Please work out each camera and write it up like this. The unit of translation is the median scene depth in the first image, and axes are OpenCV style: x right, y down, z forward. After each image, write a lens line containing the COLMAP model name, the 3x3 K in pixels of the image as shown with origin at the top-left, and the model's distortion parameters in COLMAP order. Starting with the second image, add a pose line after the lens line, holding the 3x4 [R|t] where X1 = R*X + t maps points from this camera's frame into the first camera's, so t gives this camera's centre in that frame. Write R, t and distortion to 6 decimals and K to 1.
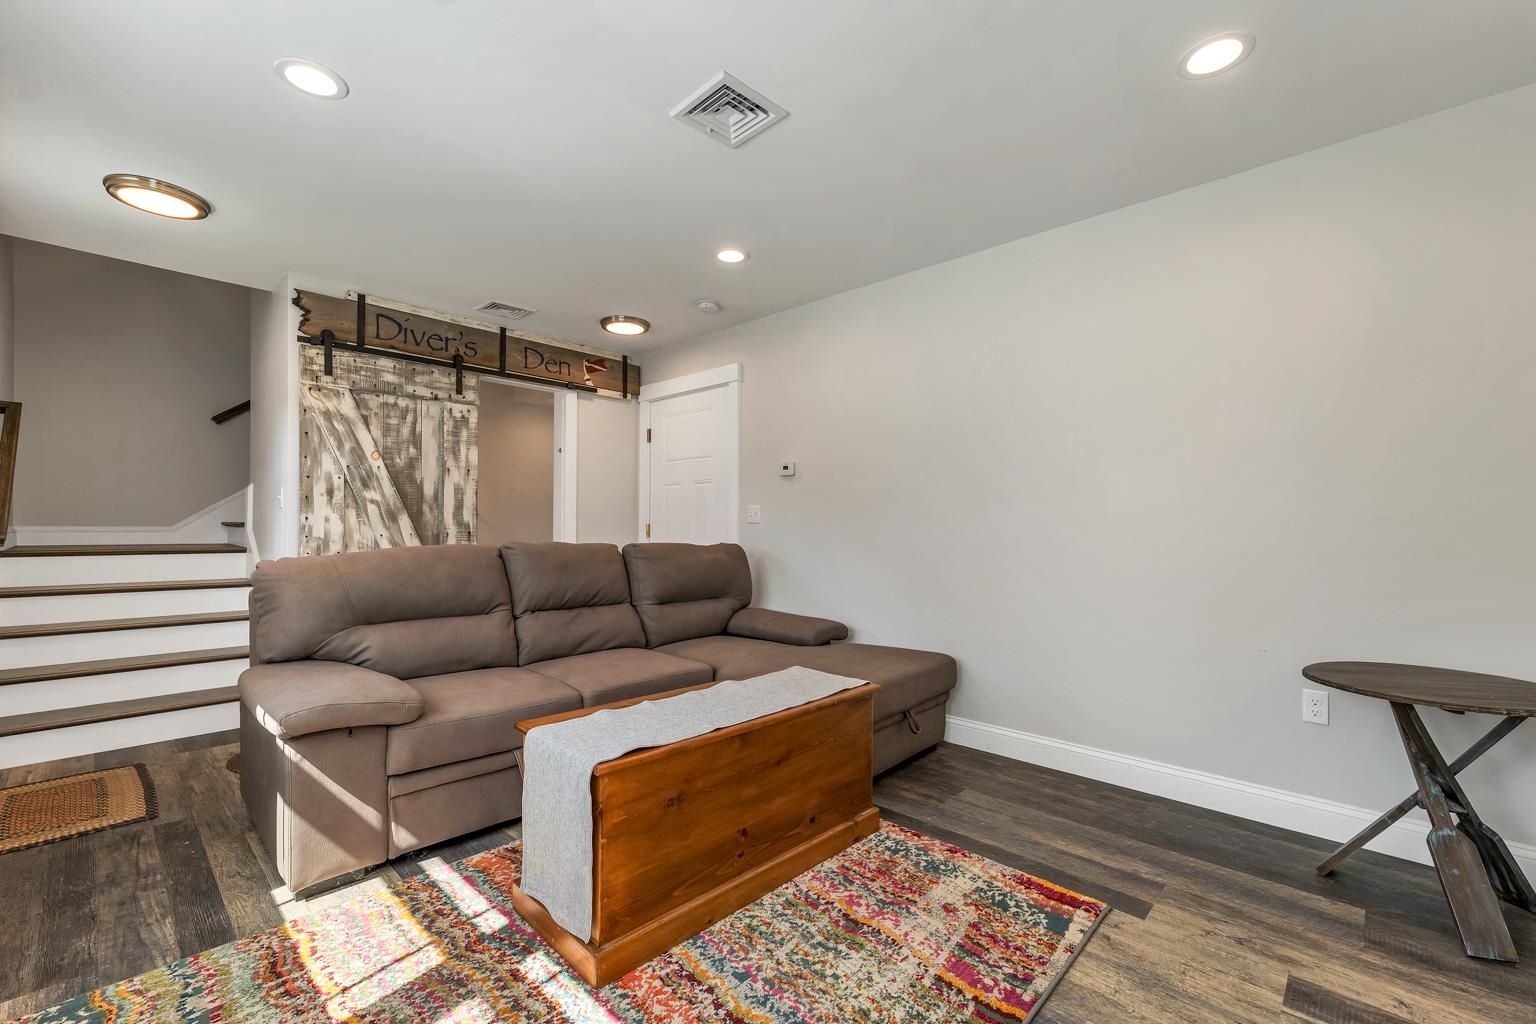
lens RADIAL K [[635.3, 0, 757.8], [0, 635.3, 525.4], [0, 0, 1]] dist [0.002764, -0.000007]
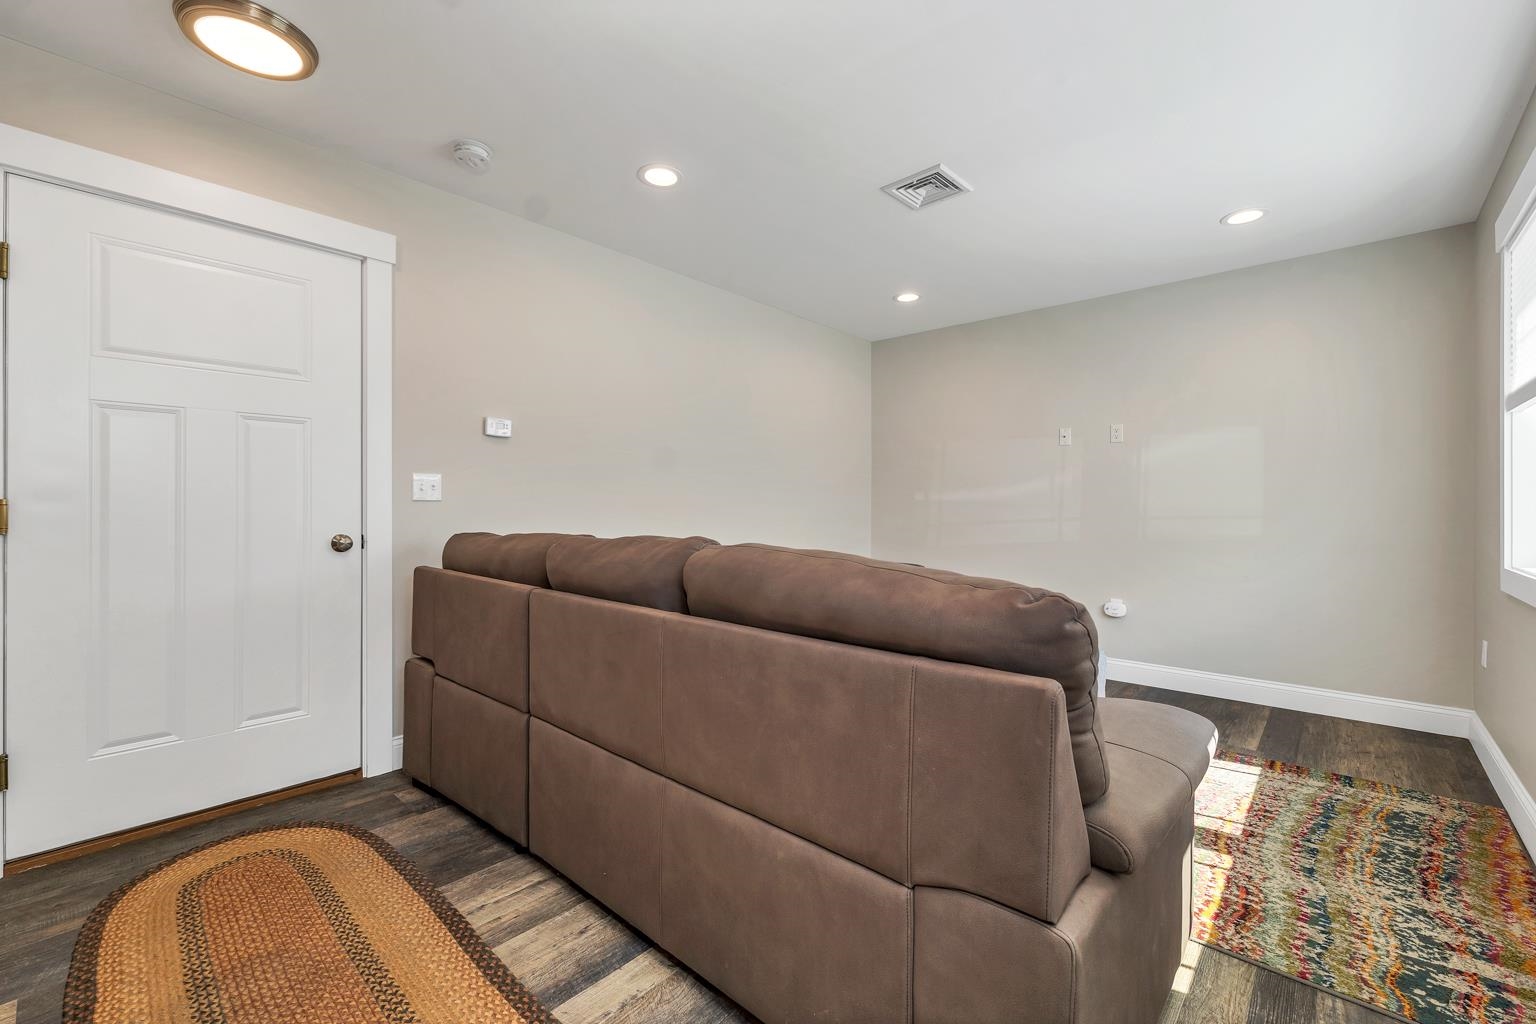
lens RADIAL K [[635.3, 0, 766.7], [0, 635.3, 515.0], [0, 0, 1]] dist [0.002764, -0.000007]
pose [[-0.024769, -0.006218, 0.999674, -0.734197], [-0.007703, 0.999952, 0.006029, 0.003881], [-0.999664, -0.007551, -0.024816, 0.744192]]
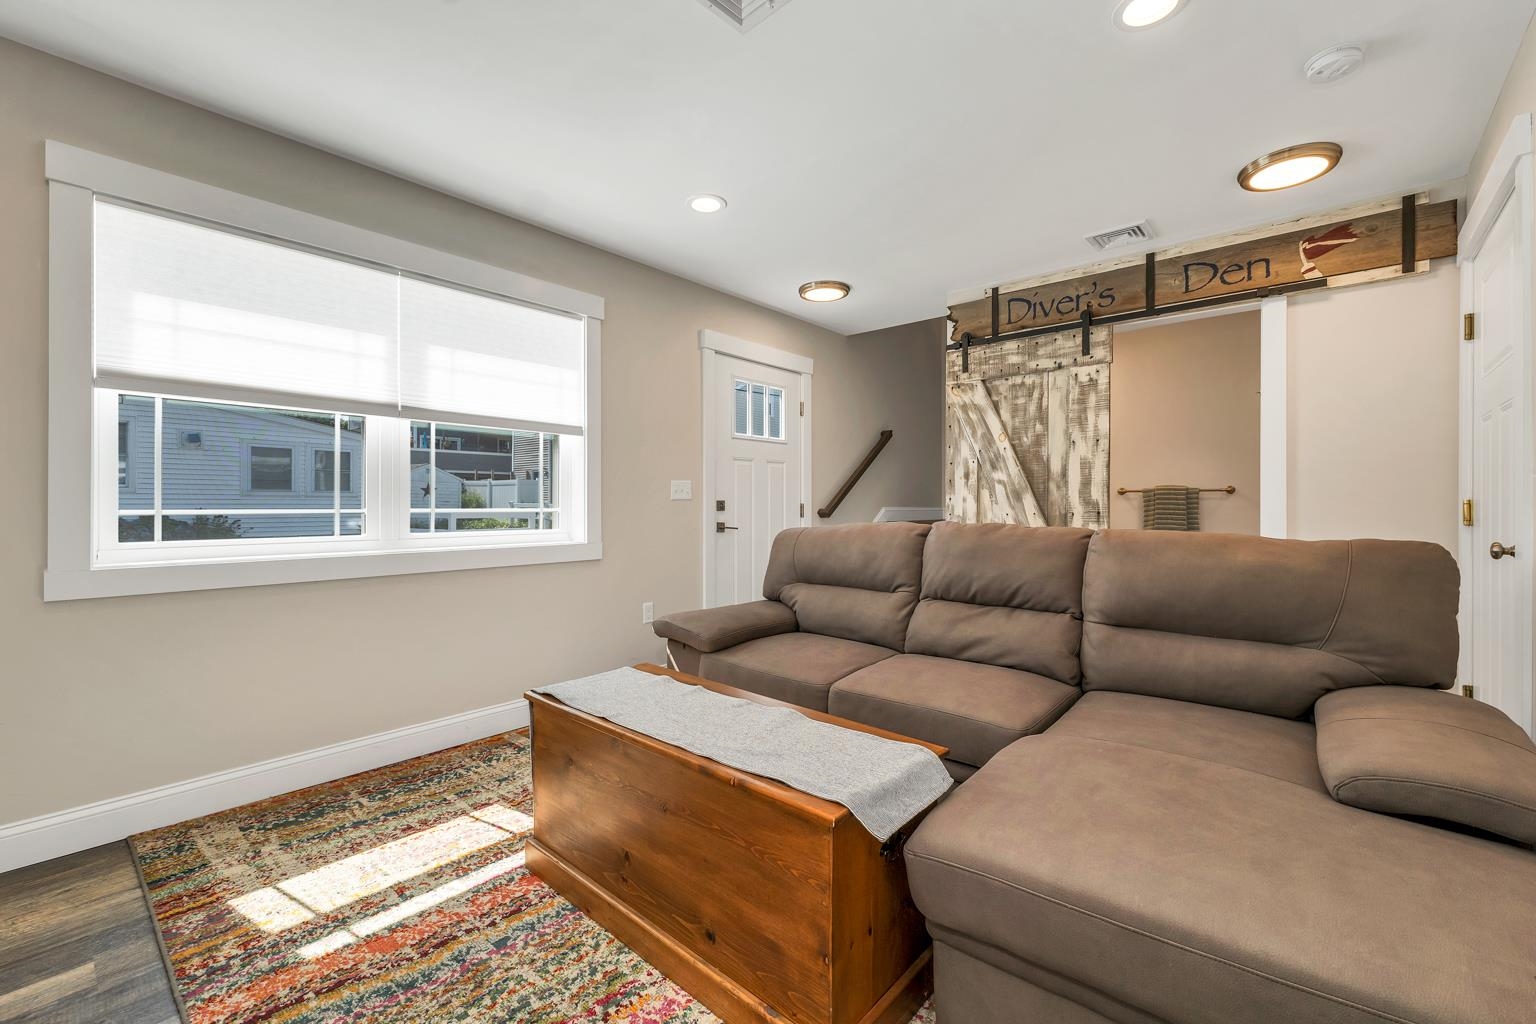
lens RADIAL K [[635.3, 0, 762.8], [0, 635.3, 503.2], [0, 0, 1]] dist [0.002764, -0.000007]
pose [[0.063386, -0.008476, -0.997953, 0.402414], [0.001009, 0.999964, -0.008429, 0.005615], [0.997989, -0.000473, 0.063392, 0.532579]]
